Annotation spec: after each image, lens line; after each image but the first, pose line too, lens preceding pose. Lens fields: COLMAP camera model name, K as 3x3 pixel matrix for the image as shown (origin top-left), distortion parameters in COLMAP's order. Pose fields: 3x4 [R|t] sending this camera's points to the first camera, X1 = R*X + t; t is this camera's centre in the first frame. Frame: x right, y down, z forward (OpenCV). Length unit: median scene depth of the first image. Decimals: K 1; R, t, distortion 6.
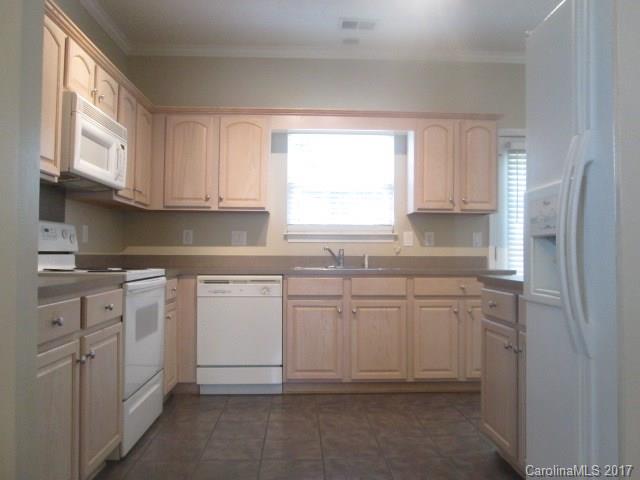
lens RADIAL K [[533.8, 0, 321.0], [0, 533.8, 239.8], [0, 0, 1]] dist [0.002800, 0.000137]
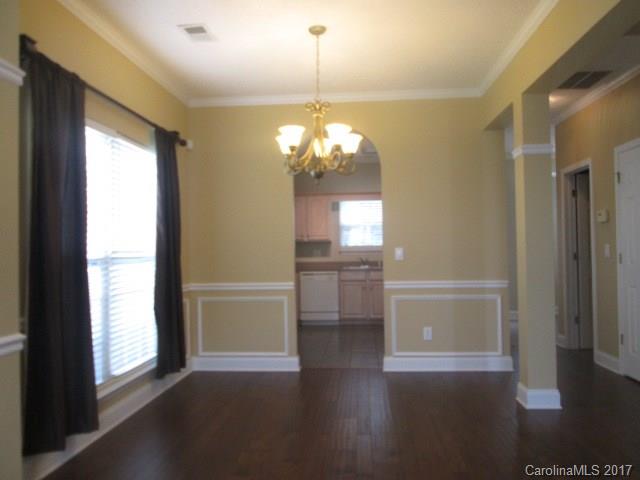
lens RADIAL K [[533.8, 0, 319.9], [0, 533.8, 240.3], [0, 0, 1]] dist [0.002800, 0.000137]
pose [[0.992144, -0.023905, -0.122799, 0.120798], [0.024185, 0.999707, 0.000791, -0.060376], [0.122744, -0.003755, 0.992431, -1.132354]]
